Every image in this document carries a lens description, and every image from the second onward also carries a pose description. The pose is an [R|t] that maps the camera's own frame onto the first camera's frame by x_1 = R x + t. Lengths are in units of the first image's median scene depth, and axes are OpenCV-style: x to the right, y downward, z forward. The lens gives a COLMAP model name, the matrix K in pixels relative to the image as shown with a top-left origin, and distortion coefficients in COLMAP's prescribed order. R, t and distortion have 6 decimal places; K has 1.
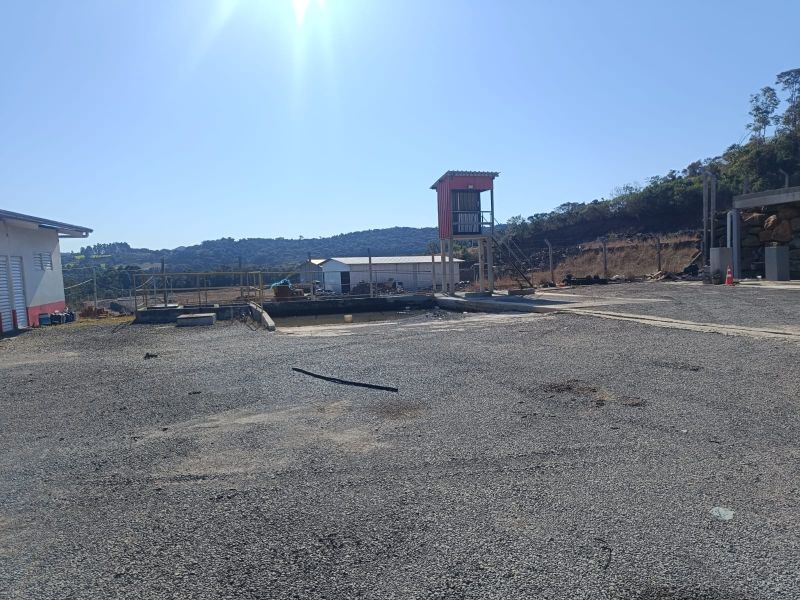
lens RADIAL K [[548.1, 0, 408.0], [0, 548.1, 288.6], [0, 0, 1]] dist [0.036962, -0.044486]
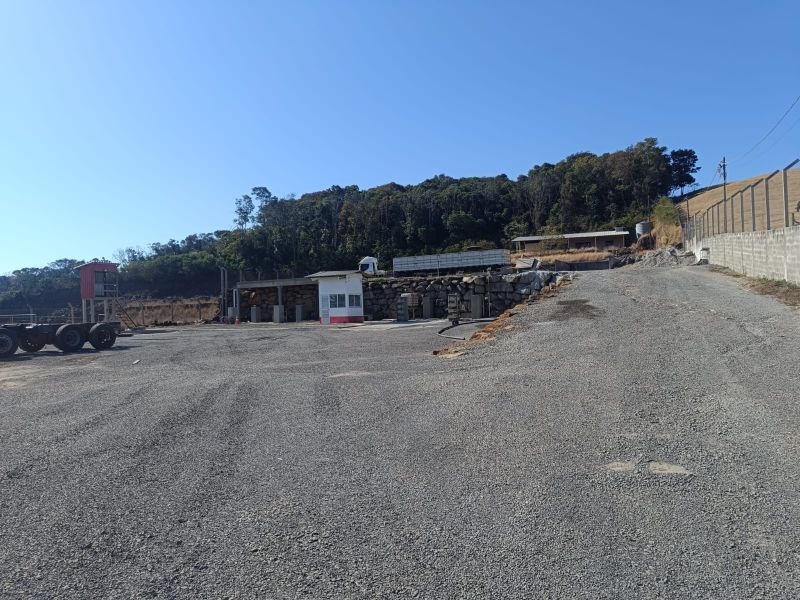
lens RADIAL K [[543.8, 0, 415.7], [0, 543.8, 303.4], [0, 0, 1]] dist [0.028468, 0.003305]
pose [[0.640462, 0.024443, 0.767601, -0.201190], [0.038747, 0.997192, -0.064083, 0.025086], [-0.767012, 0.070785, 0.637717, -0.297960]]
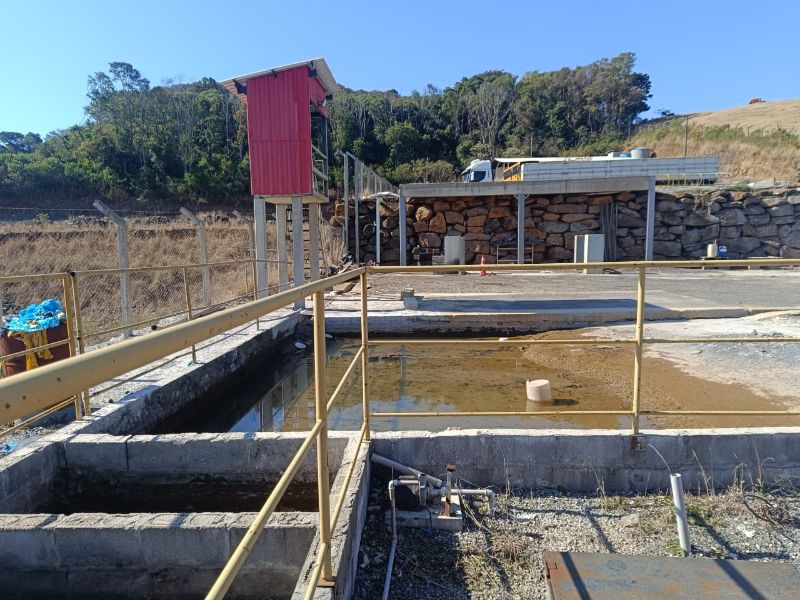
lens RADIAL K [[555.8, 0, 399.4], [0, 555.8, 301.2], [0, 0, 1]] dist [0.004400, -0.001816]
pose [[0.366317, -0.070029, 0.927851, -0.127068], [0.039663, 0.997433, 0.059622, -0.007522], [-0.929644, 0.014961, 0.368154, 0.246053]]
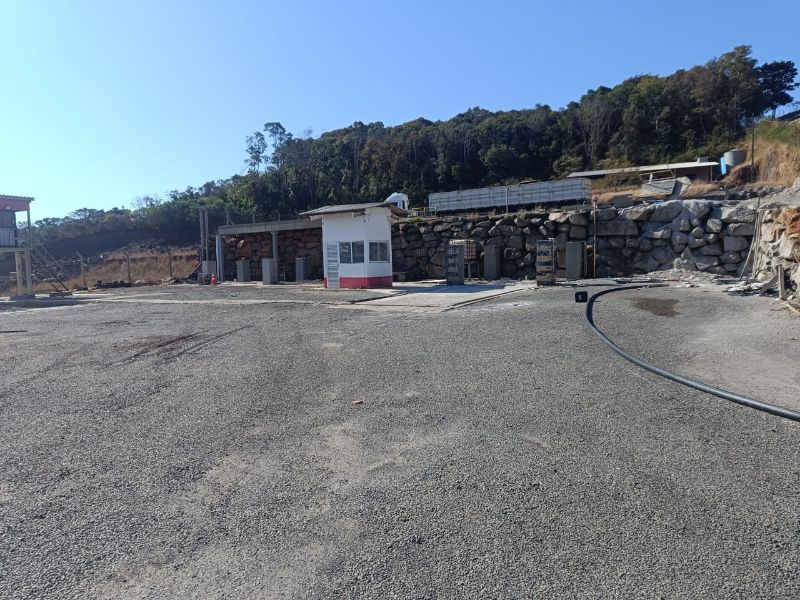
lens RADIAL K [[550.5, 0, 398.3], [0, 550.5, 286.6], [0, 0, 1]] dist [0.022120, -0.006054]
pose [[0.698847, -0.023979, 0.714869, -0.051945], [0.038817, 0.999237, -0.004429, 0.007887], [-0.714217, 0.030845, 0.699244, -0.143945]]
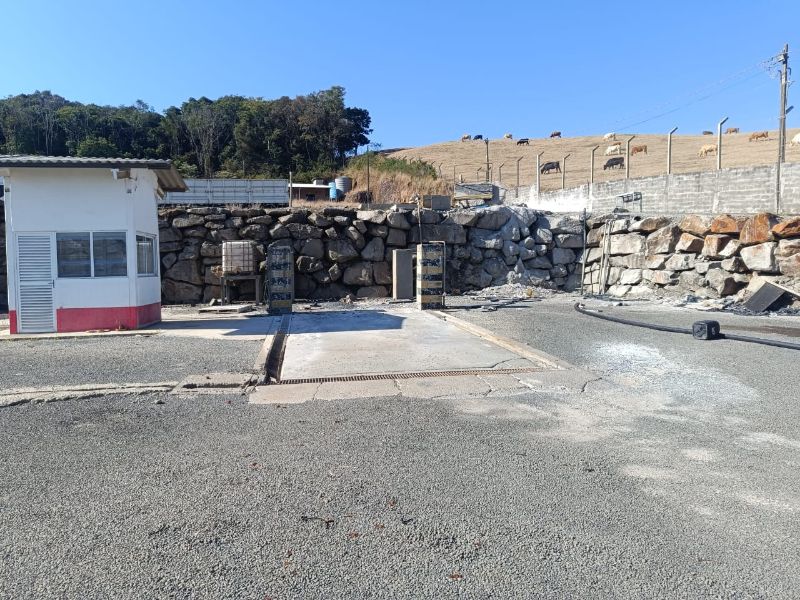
lens RADIAL K [[546.0, 0, 392.0], [0, 546.0, 291.3], [0, 0, 1]] dist [-0.001101, -0.006494]
pose [[0.038134, -0.016395, 0.999138, 0.018462], [0.064603, 0.997814, 0.013907, -0.002299], [-0.997182, 0.064017, 0.039109, 0.027891]]
